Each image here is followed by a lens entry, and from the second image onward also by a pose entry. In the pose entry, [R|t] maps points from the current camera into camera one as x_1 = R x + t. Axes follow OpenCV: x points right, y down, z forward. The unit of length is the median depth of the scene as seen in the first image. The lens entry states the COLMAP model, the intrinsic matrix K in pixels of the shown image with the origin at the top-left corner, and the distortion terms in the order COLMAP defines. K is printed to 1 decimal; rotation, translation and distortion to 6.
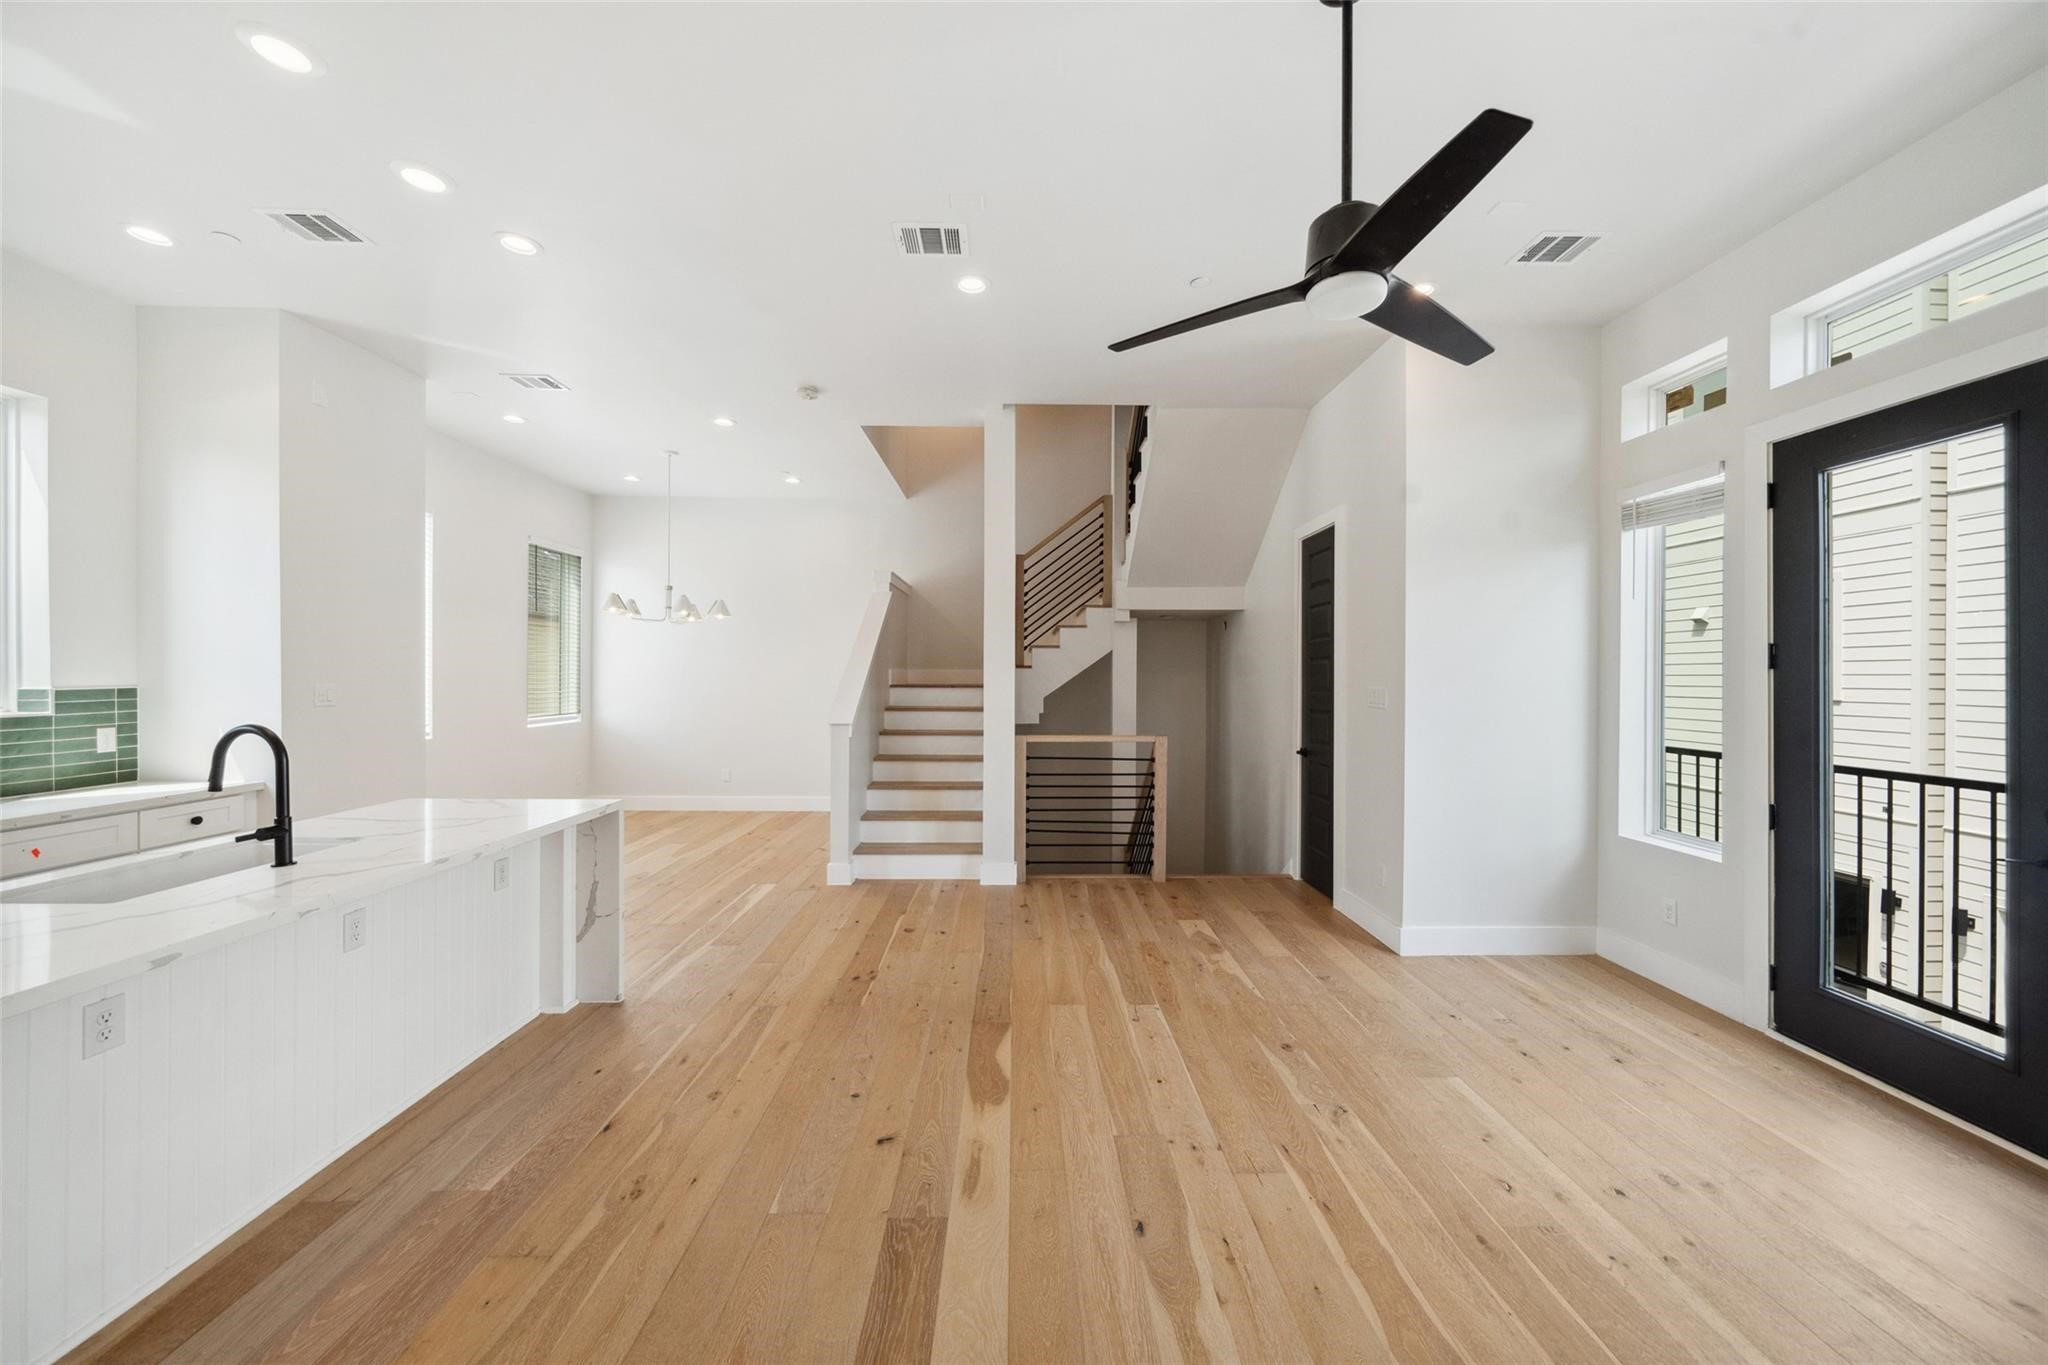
lens RADIAL K [[744.6, 0, 1037.3], [0, 744.6, 676.3], [0, 0, 1]] dist [-0.001608, 0.000356]
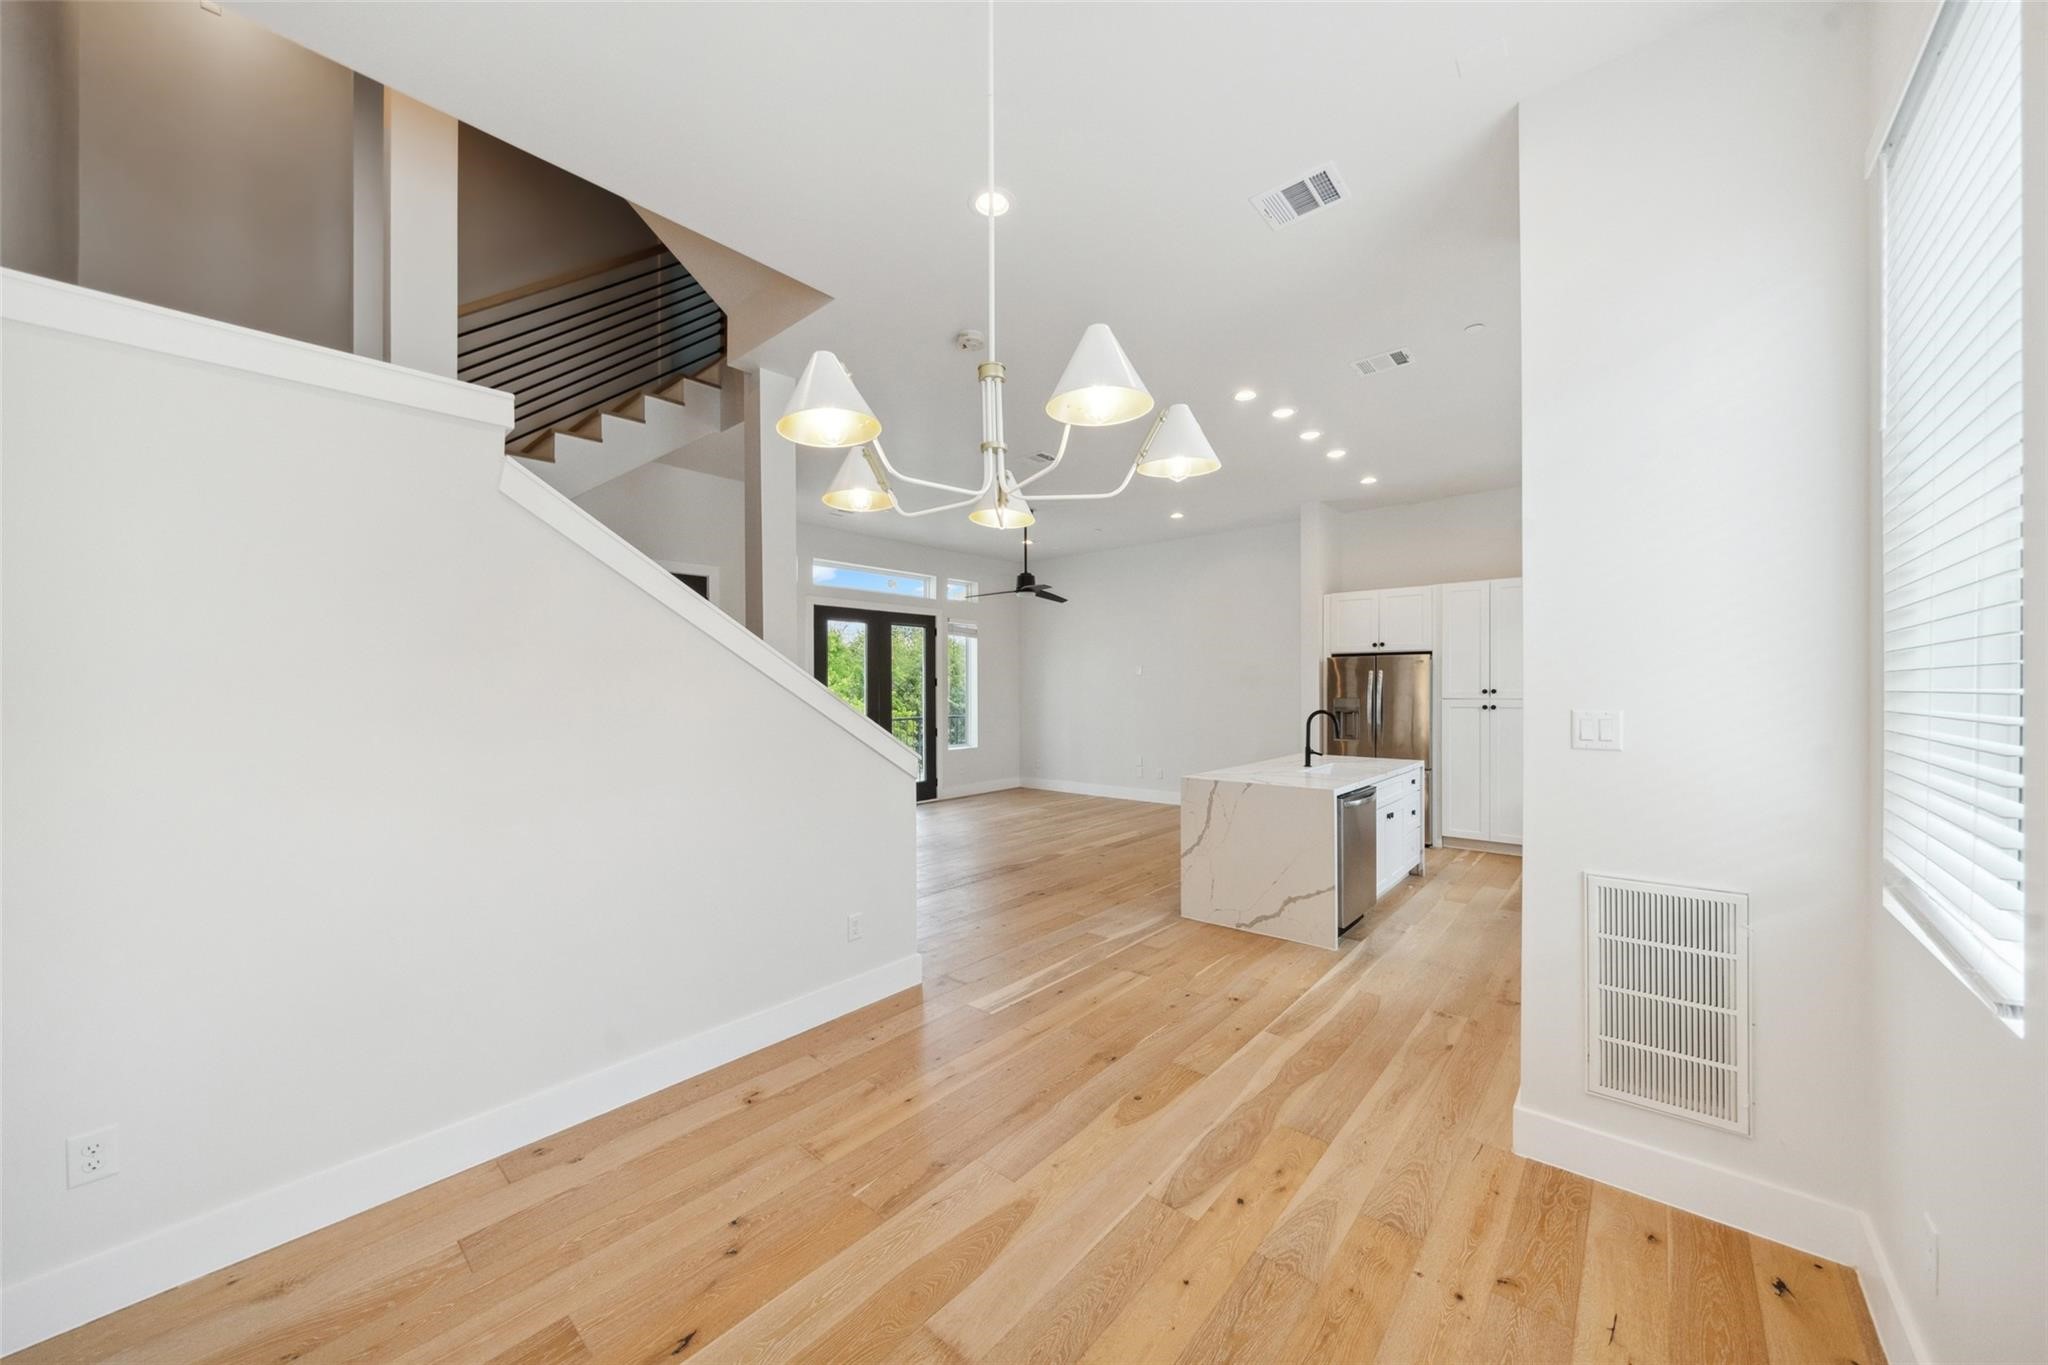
lens RADIAL K [[703.1, 0, 1032.1], [0, 703.1, 687.6], [0, 0, 1]] dist [-0.002521, -0.000194]
pose [[-0.735408, -0.000262, 0.677624, -1.178954], [0.003388, 0.999986, 0.004063, -0.011794], [-0.677616, 0.005284, -0.735397, 2.042770]]
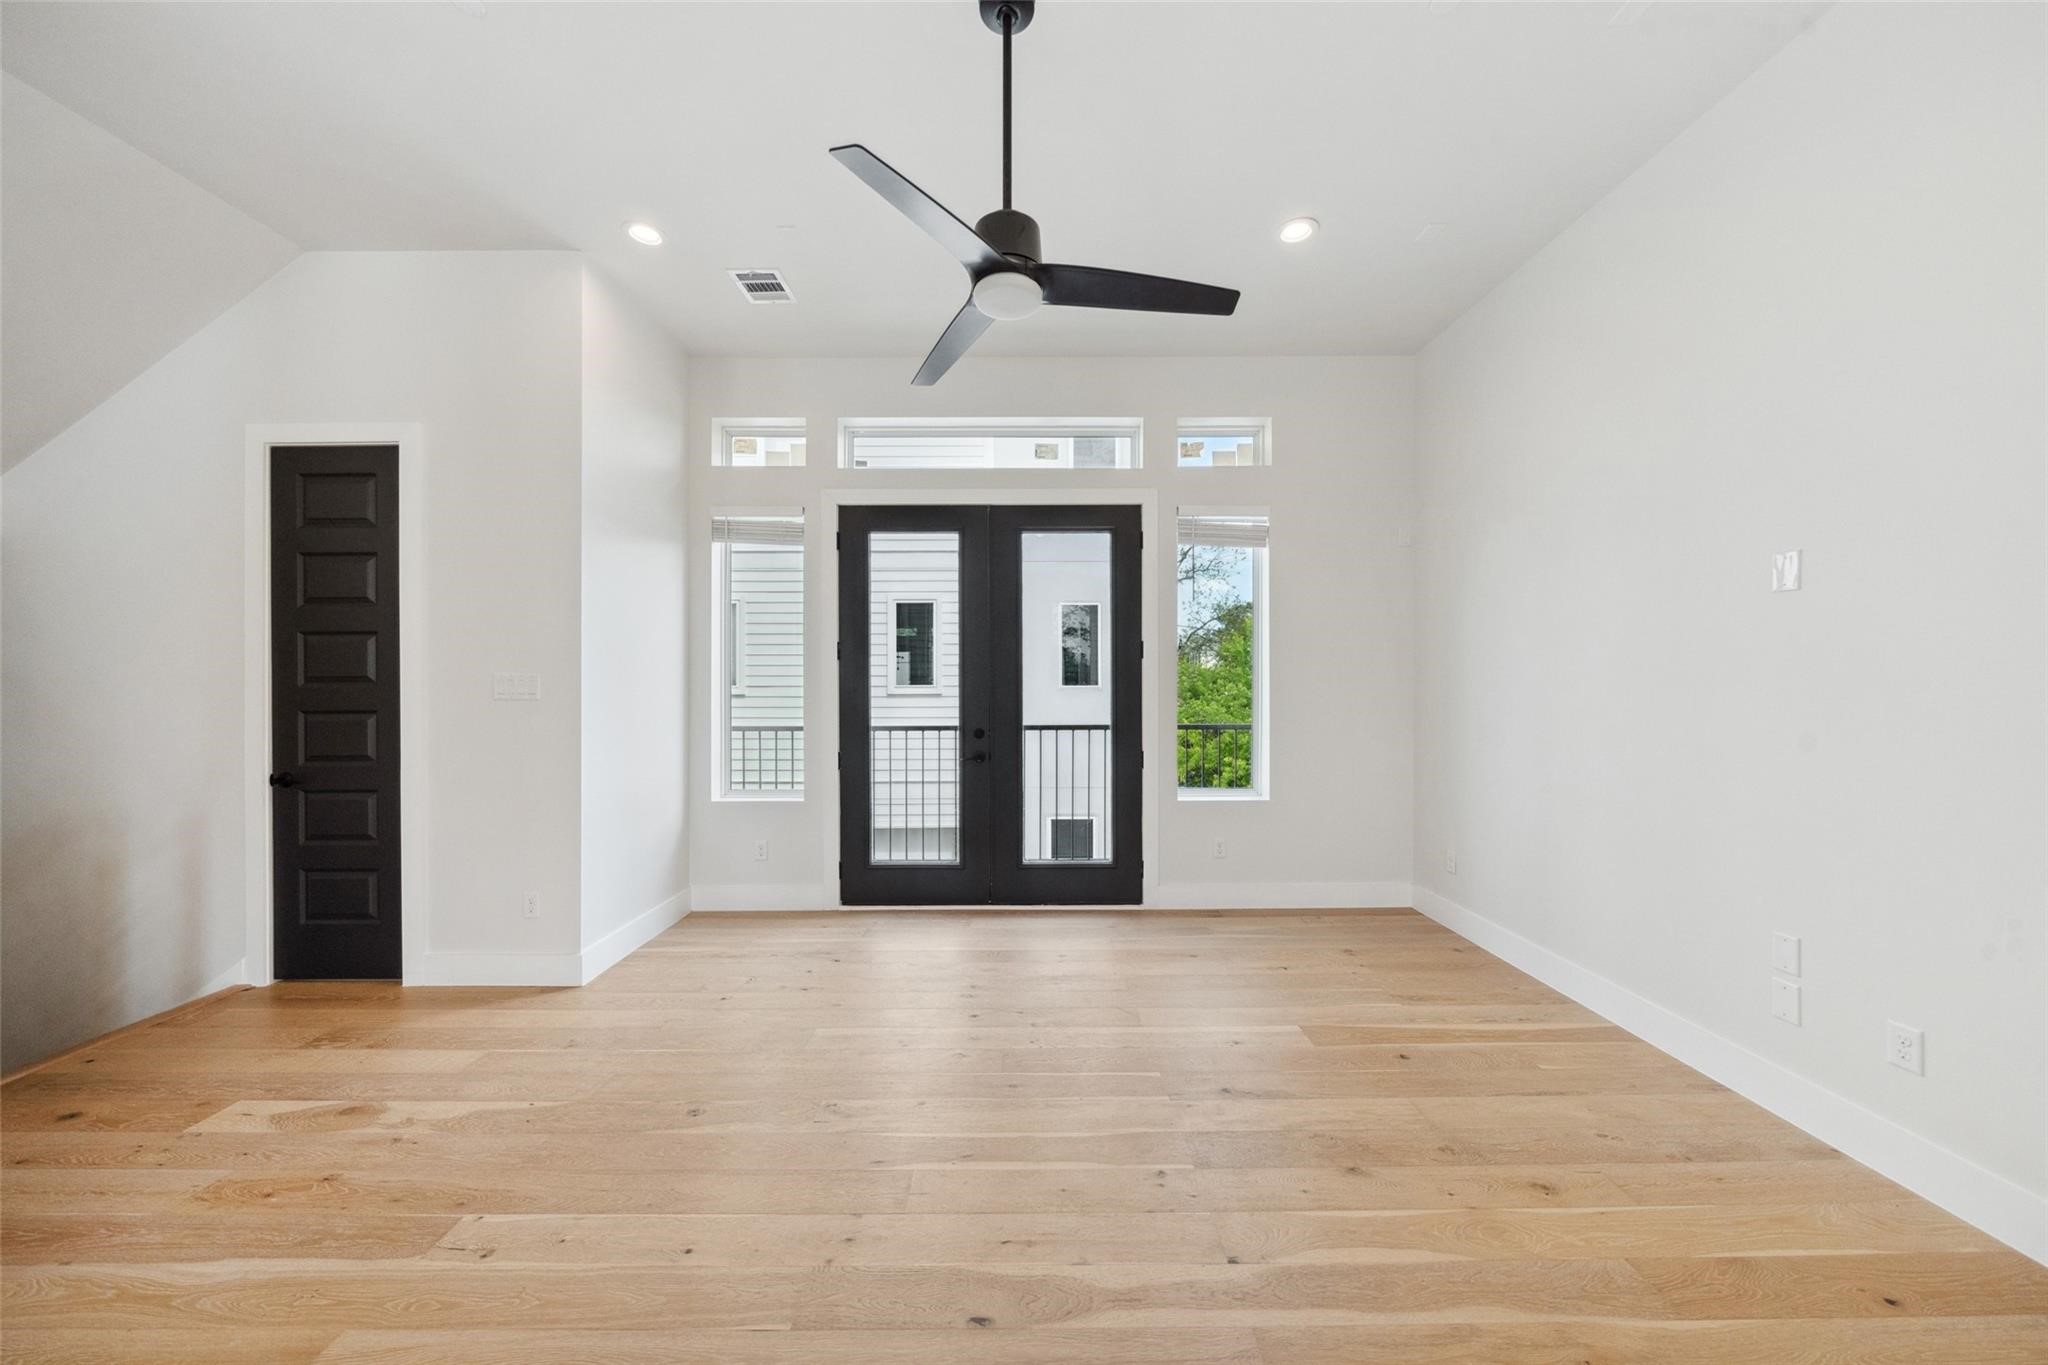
lens RADIAL K [[703.1, 0, 1029.8], [0, 703.1, 688.2], [0, 0, 1]] dist [-0.002521, -0.000194]
pose [[0.019963, -0.006900, 0.999777, -0.335429], [0.004311, 0.999967, 0.006815, 0.033208], [-0.999791, 0.004174, 0.019992, 0.515317]]
